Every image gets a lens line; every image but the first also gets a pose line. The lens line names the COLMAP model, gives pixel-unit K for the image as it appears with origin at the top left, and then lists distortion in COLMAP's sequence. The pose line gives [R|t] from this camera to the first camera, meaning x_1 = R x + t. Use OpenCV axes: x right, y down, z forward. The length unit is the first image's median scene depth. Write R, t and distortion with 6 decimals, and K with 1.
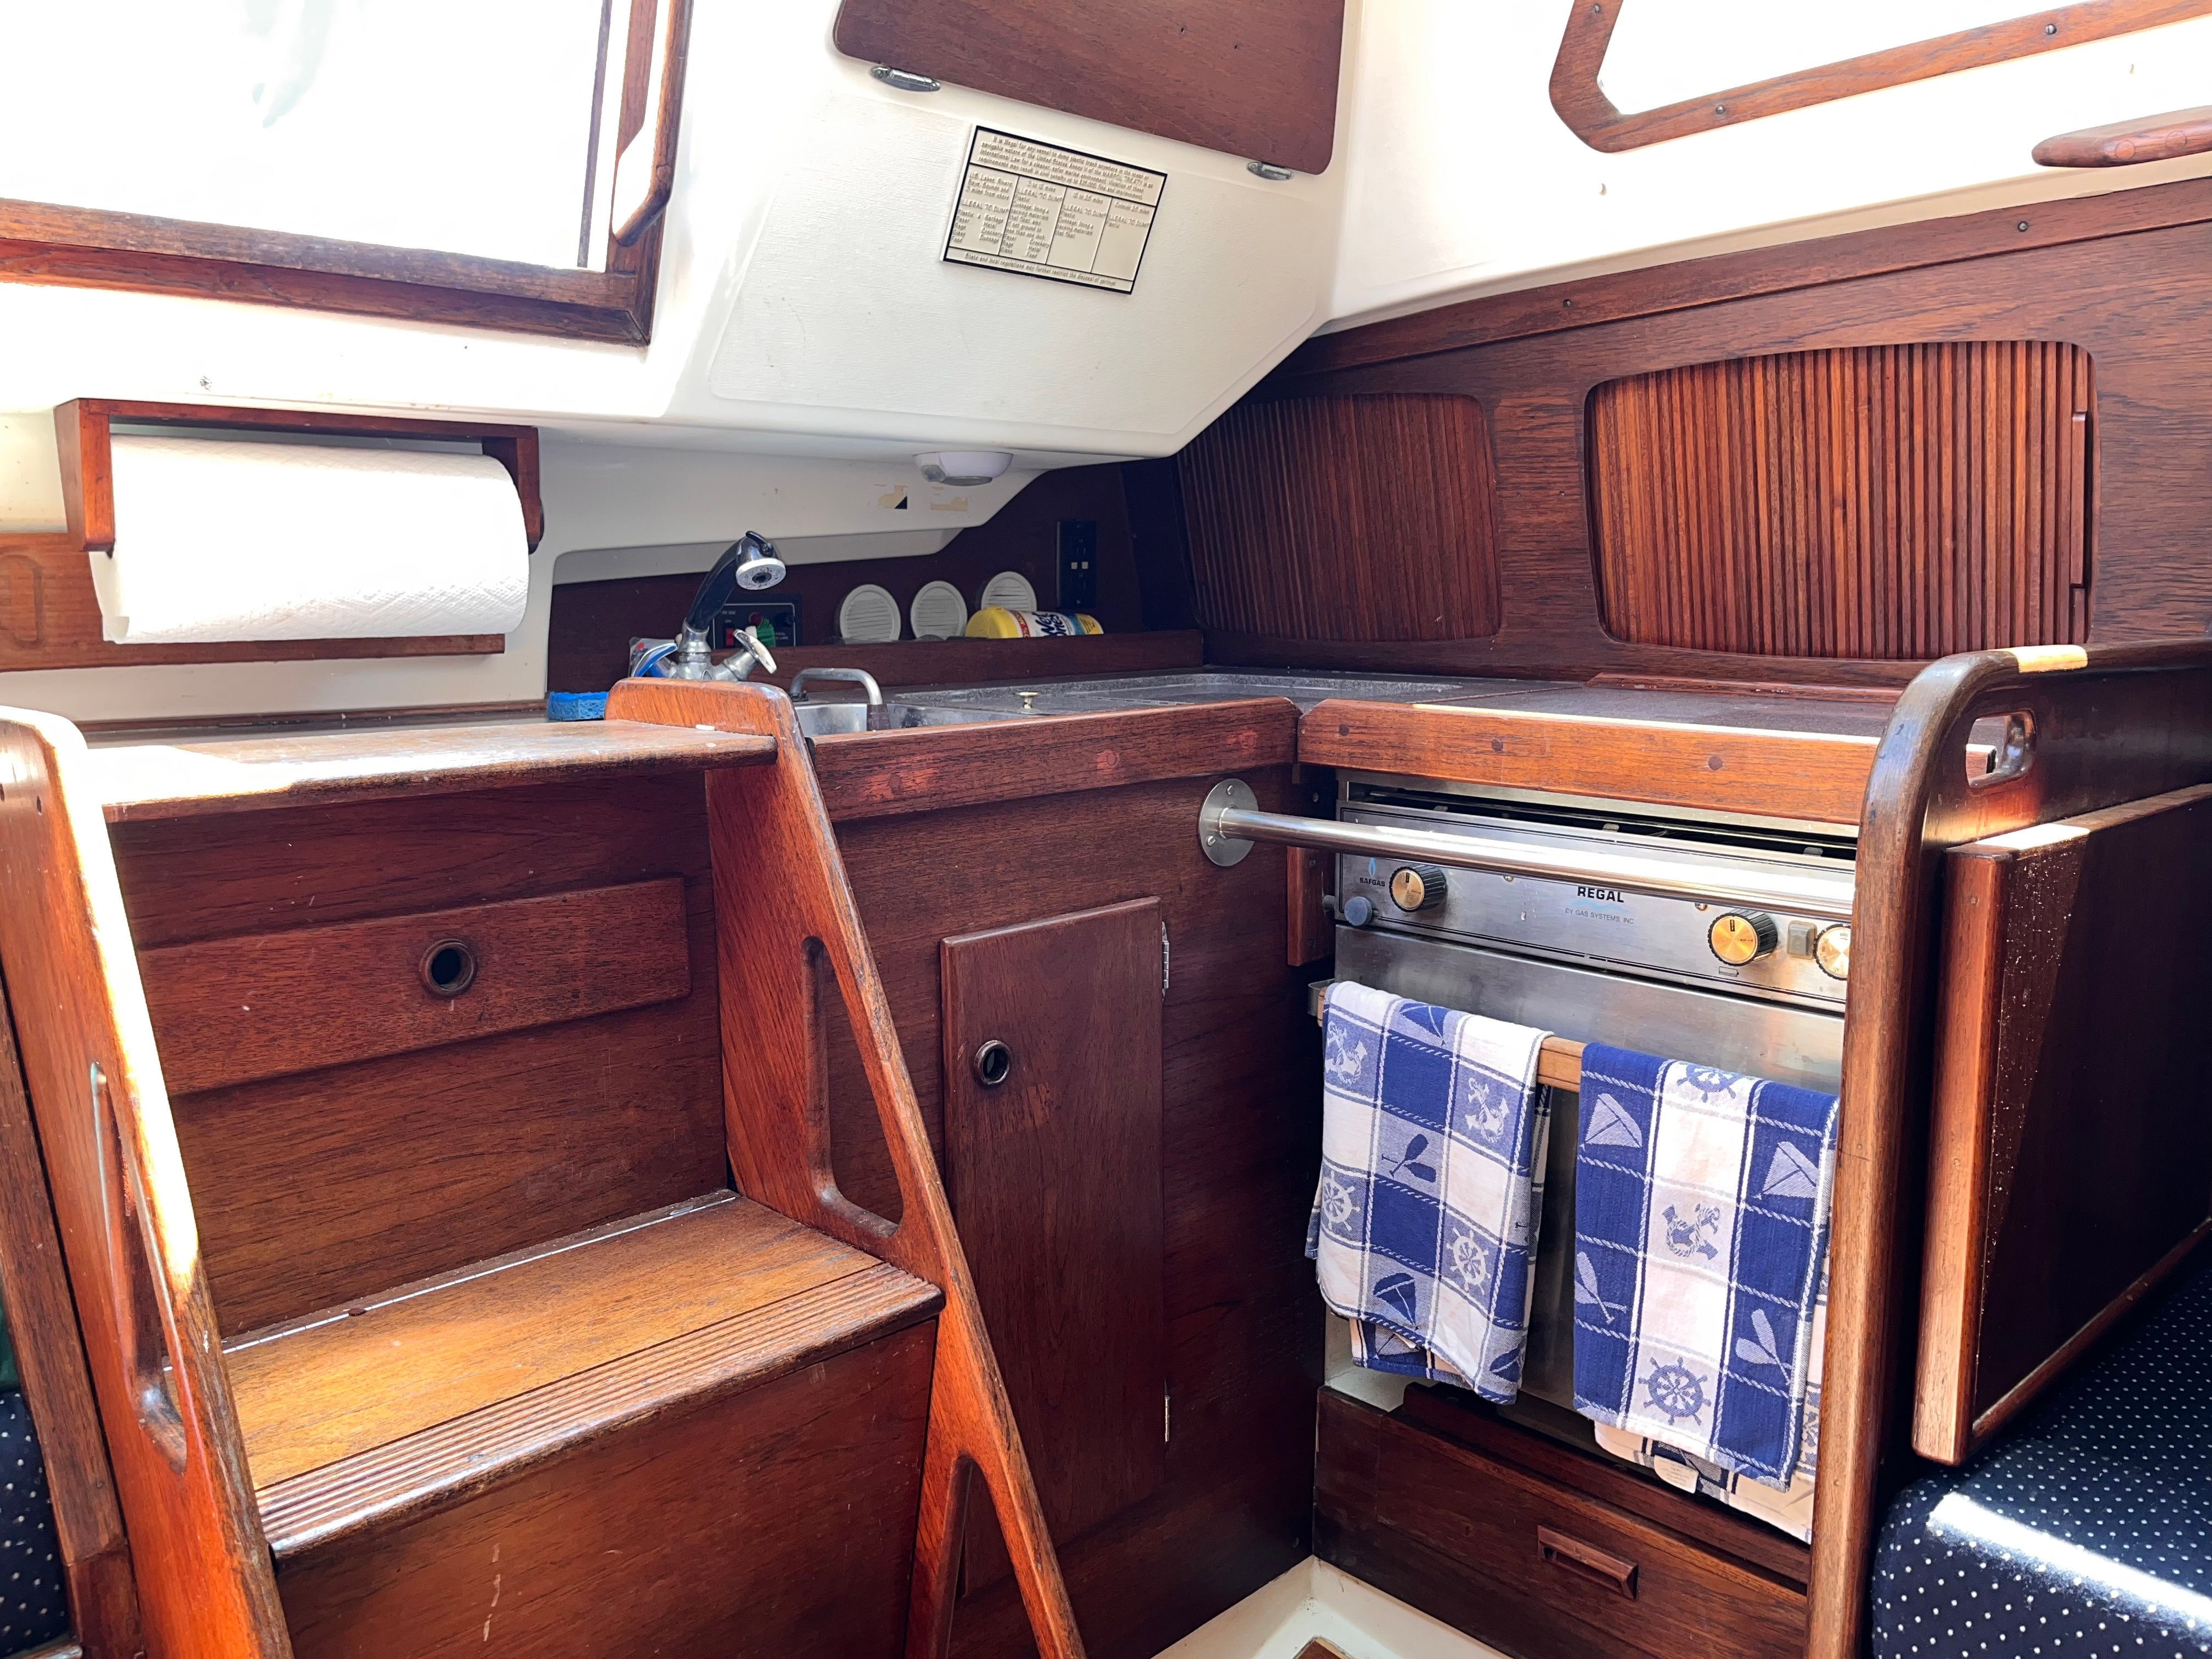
lens RADIAL K [[1677.5, 0, 1122.5], [0, 1677.5, 830.0], [0, 0, 1]] dist [0.043814, 0.000843]
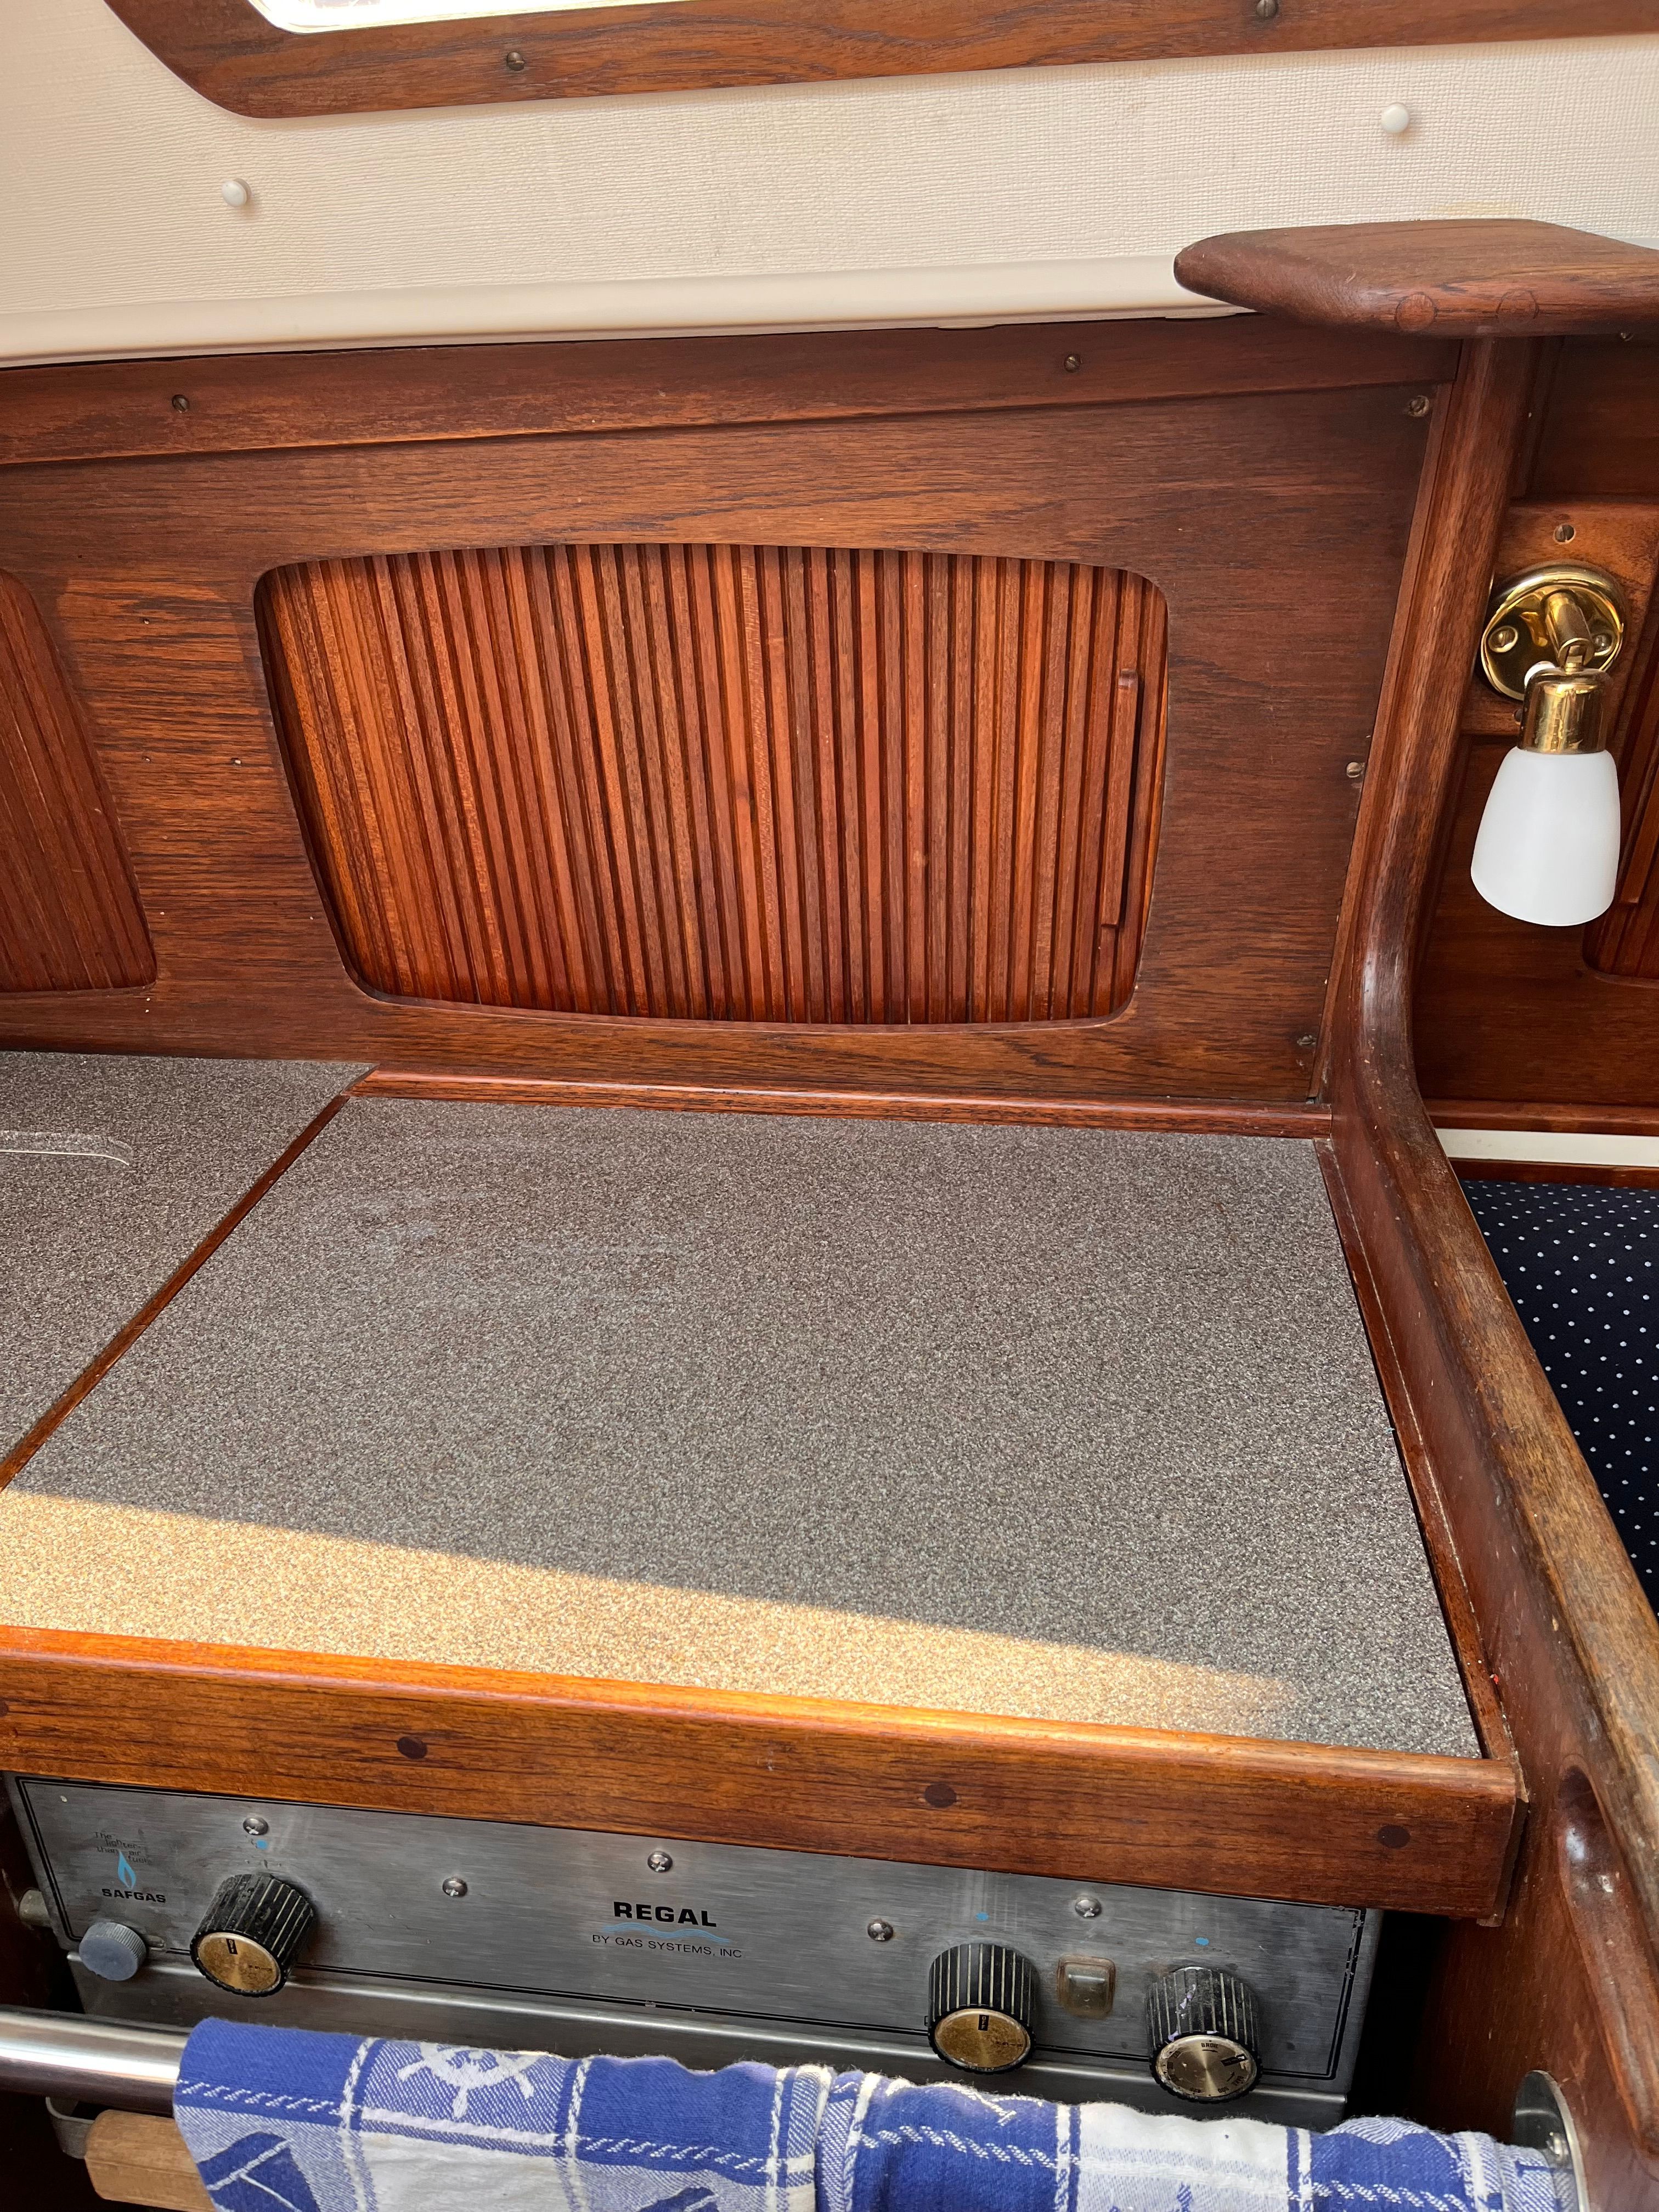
lens RADIAL K [[1682.9, 0, 810.3], [0, 1682.9, 1113.3], [0, 0, 1]] dist [0.052052, -0.079120]
pose [[0.785583, -0.275448, 0.554065, 0.084246], [0.113995, 0.944550, 0.307945, -0.256701], [-0.608165, -0.178755, 0.773422, 0.498088]]
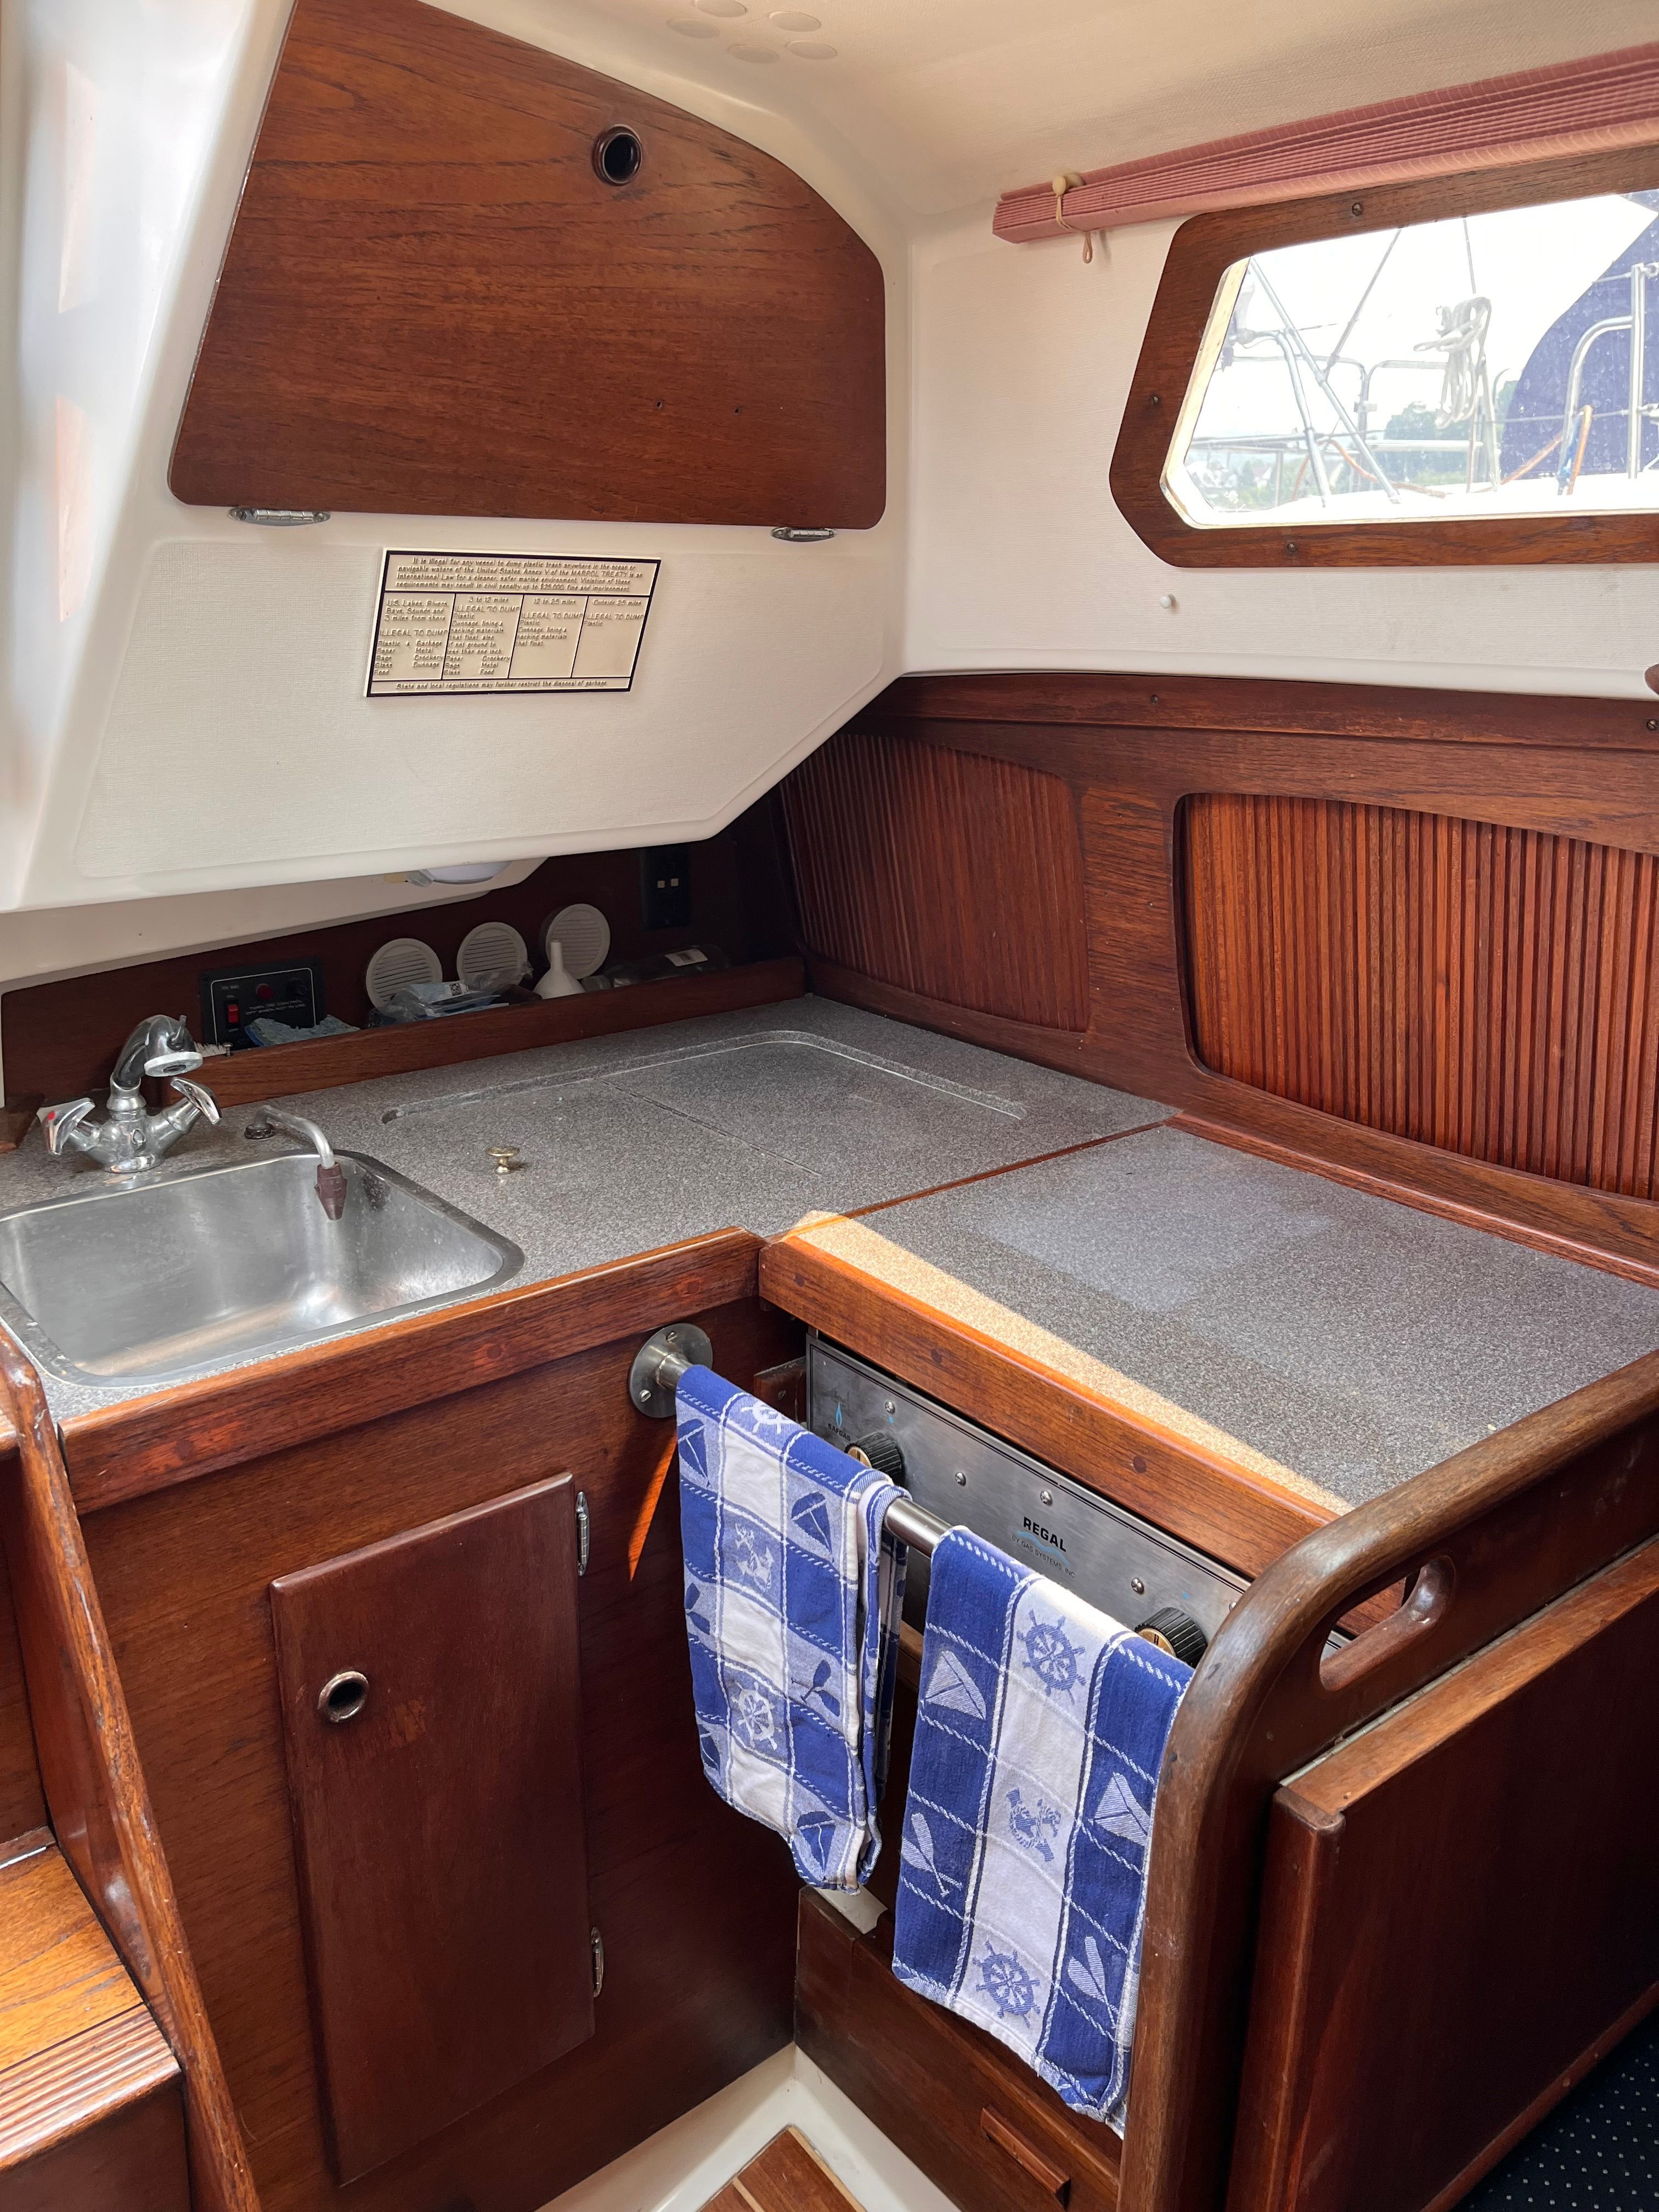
lens RADIAL K [[1669.4, 0, 821.5], [0, 1669.4, 1121.7], [0, 0, 1]] dist [0.061482, -0.085358]
pose [[0.995810, 0.045677, -0.079219, 0.178574], [-0.031999, 0.985598, 0.166052, -0.244378], [0.085663, -0.162822, 0.982930, 0.132111]]
